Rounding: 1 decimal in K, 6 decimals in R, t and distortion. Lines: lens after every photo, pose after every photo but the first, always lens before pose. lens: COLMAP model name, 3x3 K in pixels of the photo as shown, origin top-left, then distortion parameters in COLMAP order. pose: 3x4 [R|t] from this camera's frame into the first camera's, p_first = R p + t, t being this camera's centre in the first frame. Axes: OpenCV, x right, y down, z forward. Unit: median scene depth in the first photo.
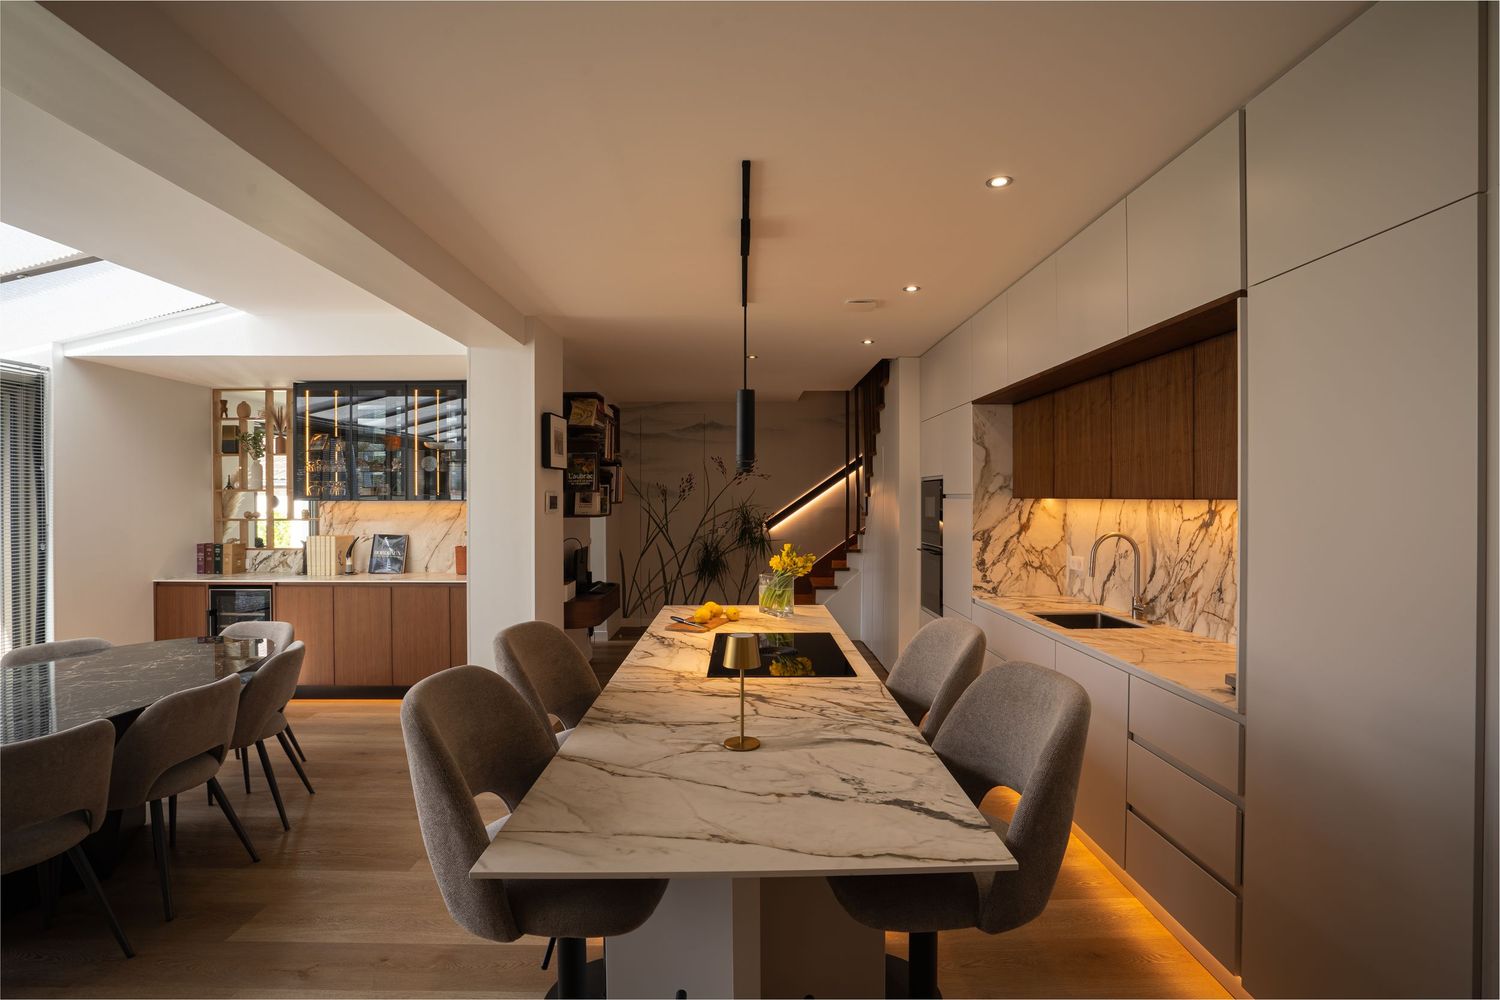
lens RADIAL K [[667.9, 0, 749.4], [0, 667.9, 497.5], [0, 0, 1]] dist [-0.001902, -0.000548]
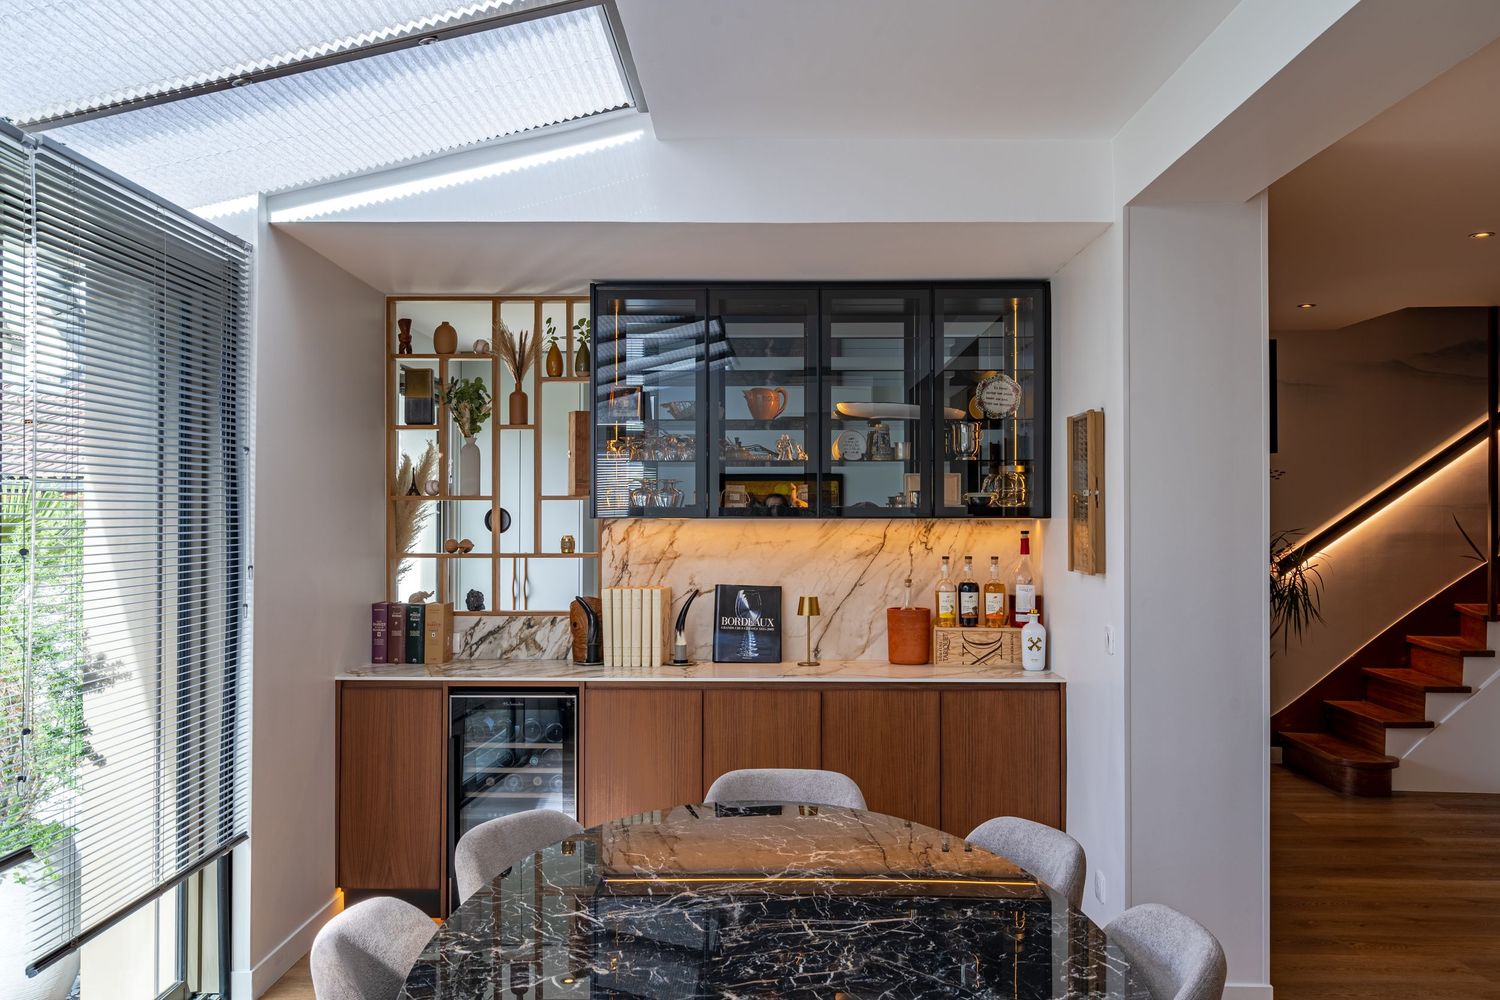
lens RADIAL K [[1200.8, 0, 750.3], [0, 1200.8, 501.6], [0, 0, 1]] dist [0.005594, 0.001235]
pose [[0.999981, 0.001213, -0.006043, -0.404847], [-0.001276, 0.999944, -0.010483, 0.001150], [0.006030, 0.010491, 0.999927, 0.070136]]
